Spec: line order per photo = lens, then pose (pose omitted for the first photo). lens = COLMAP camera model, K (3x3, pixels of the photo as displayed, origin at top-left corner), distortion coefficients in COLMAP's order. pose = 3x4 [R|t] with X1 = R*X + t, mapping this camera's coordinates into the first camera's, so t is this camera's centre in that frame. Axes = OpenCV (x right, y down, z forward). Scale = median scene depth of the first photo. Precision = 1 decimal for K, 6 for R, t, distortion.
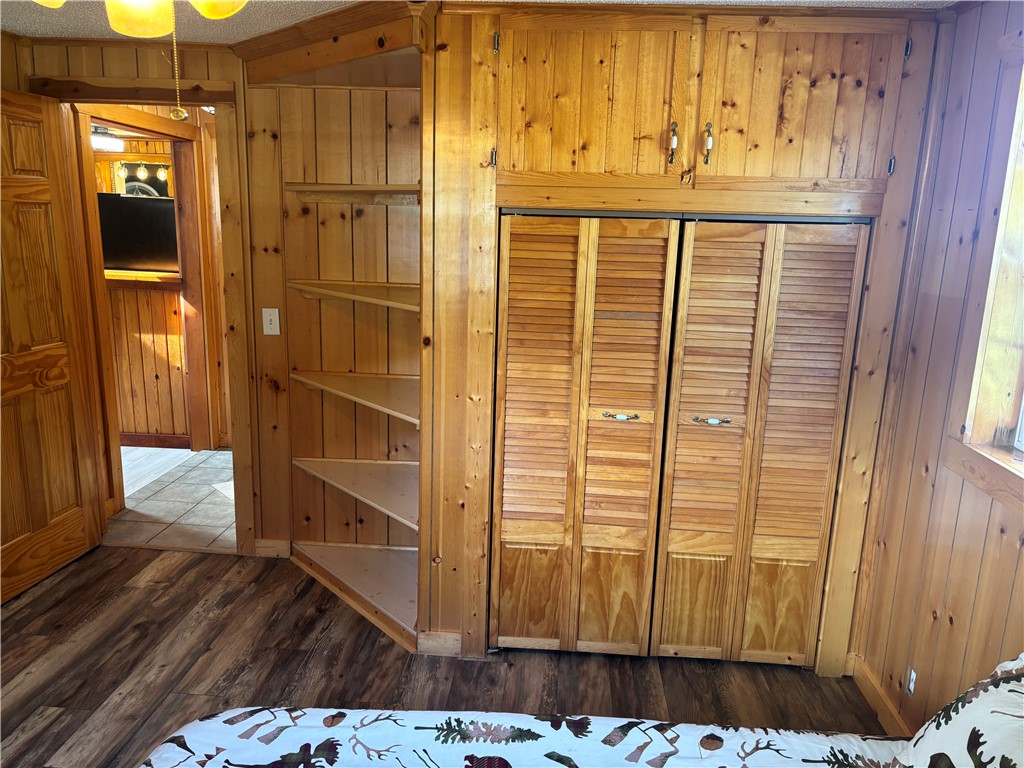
lens RADIAL K [[774.0, 0, 512.1], [0, 774.0, 393.2], [0, 0, 1]] dist [0.060542, -0.062281]
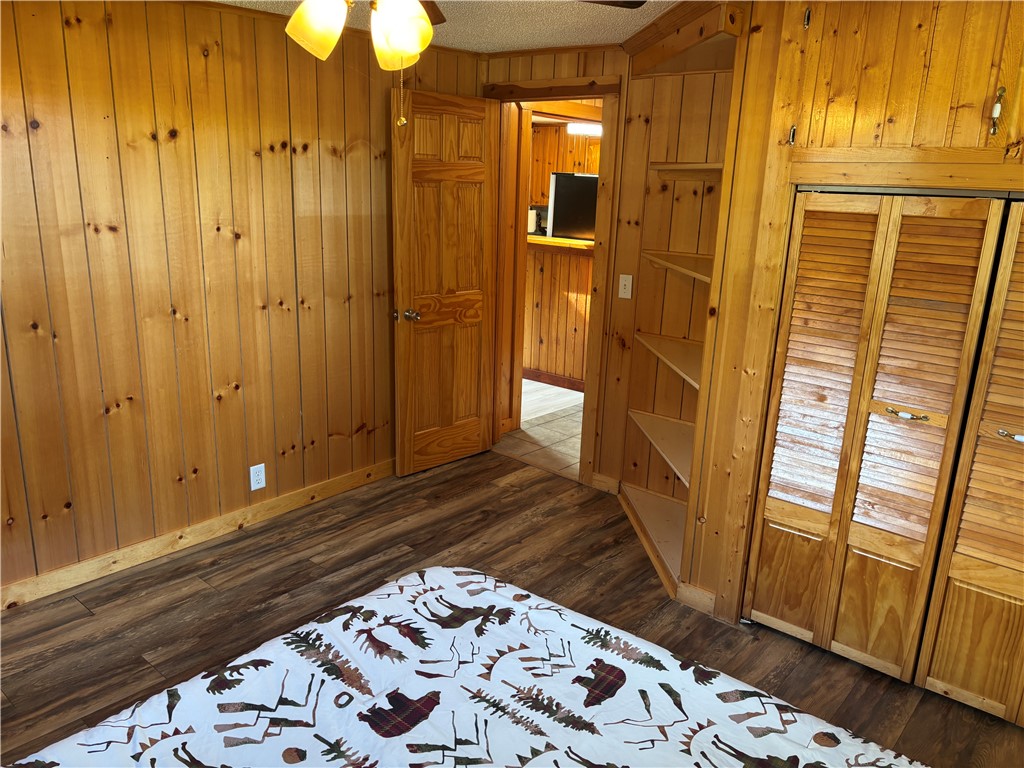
lens RADIAL K [[774.0, 0, 508.7], [0, 774.0, 392.4], [0, 0, 1]] dist [0.060542, -0.062281]
pose [[0.799916, 0.157803, -0.578993, 0.281123], [-0.141705, 0.987193, 0.073282, 0.002786], [0.583141, 0.023427, 0.812033, -0.020986]]
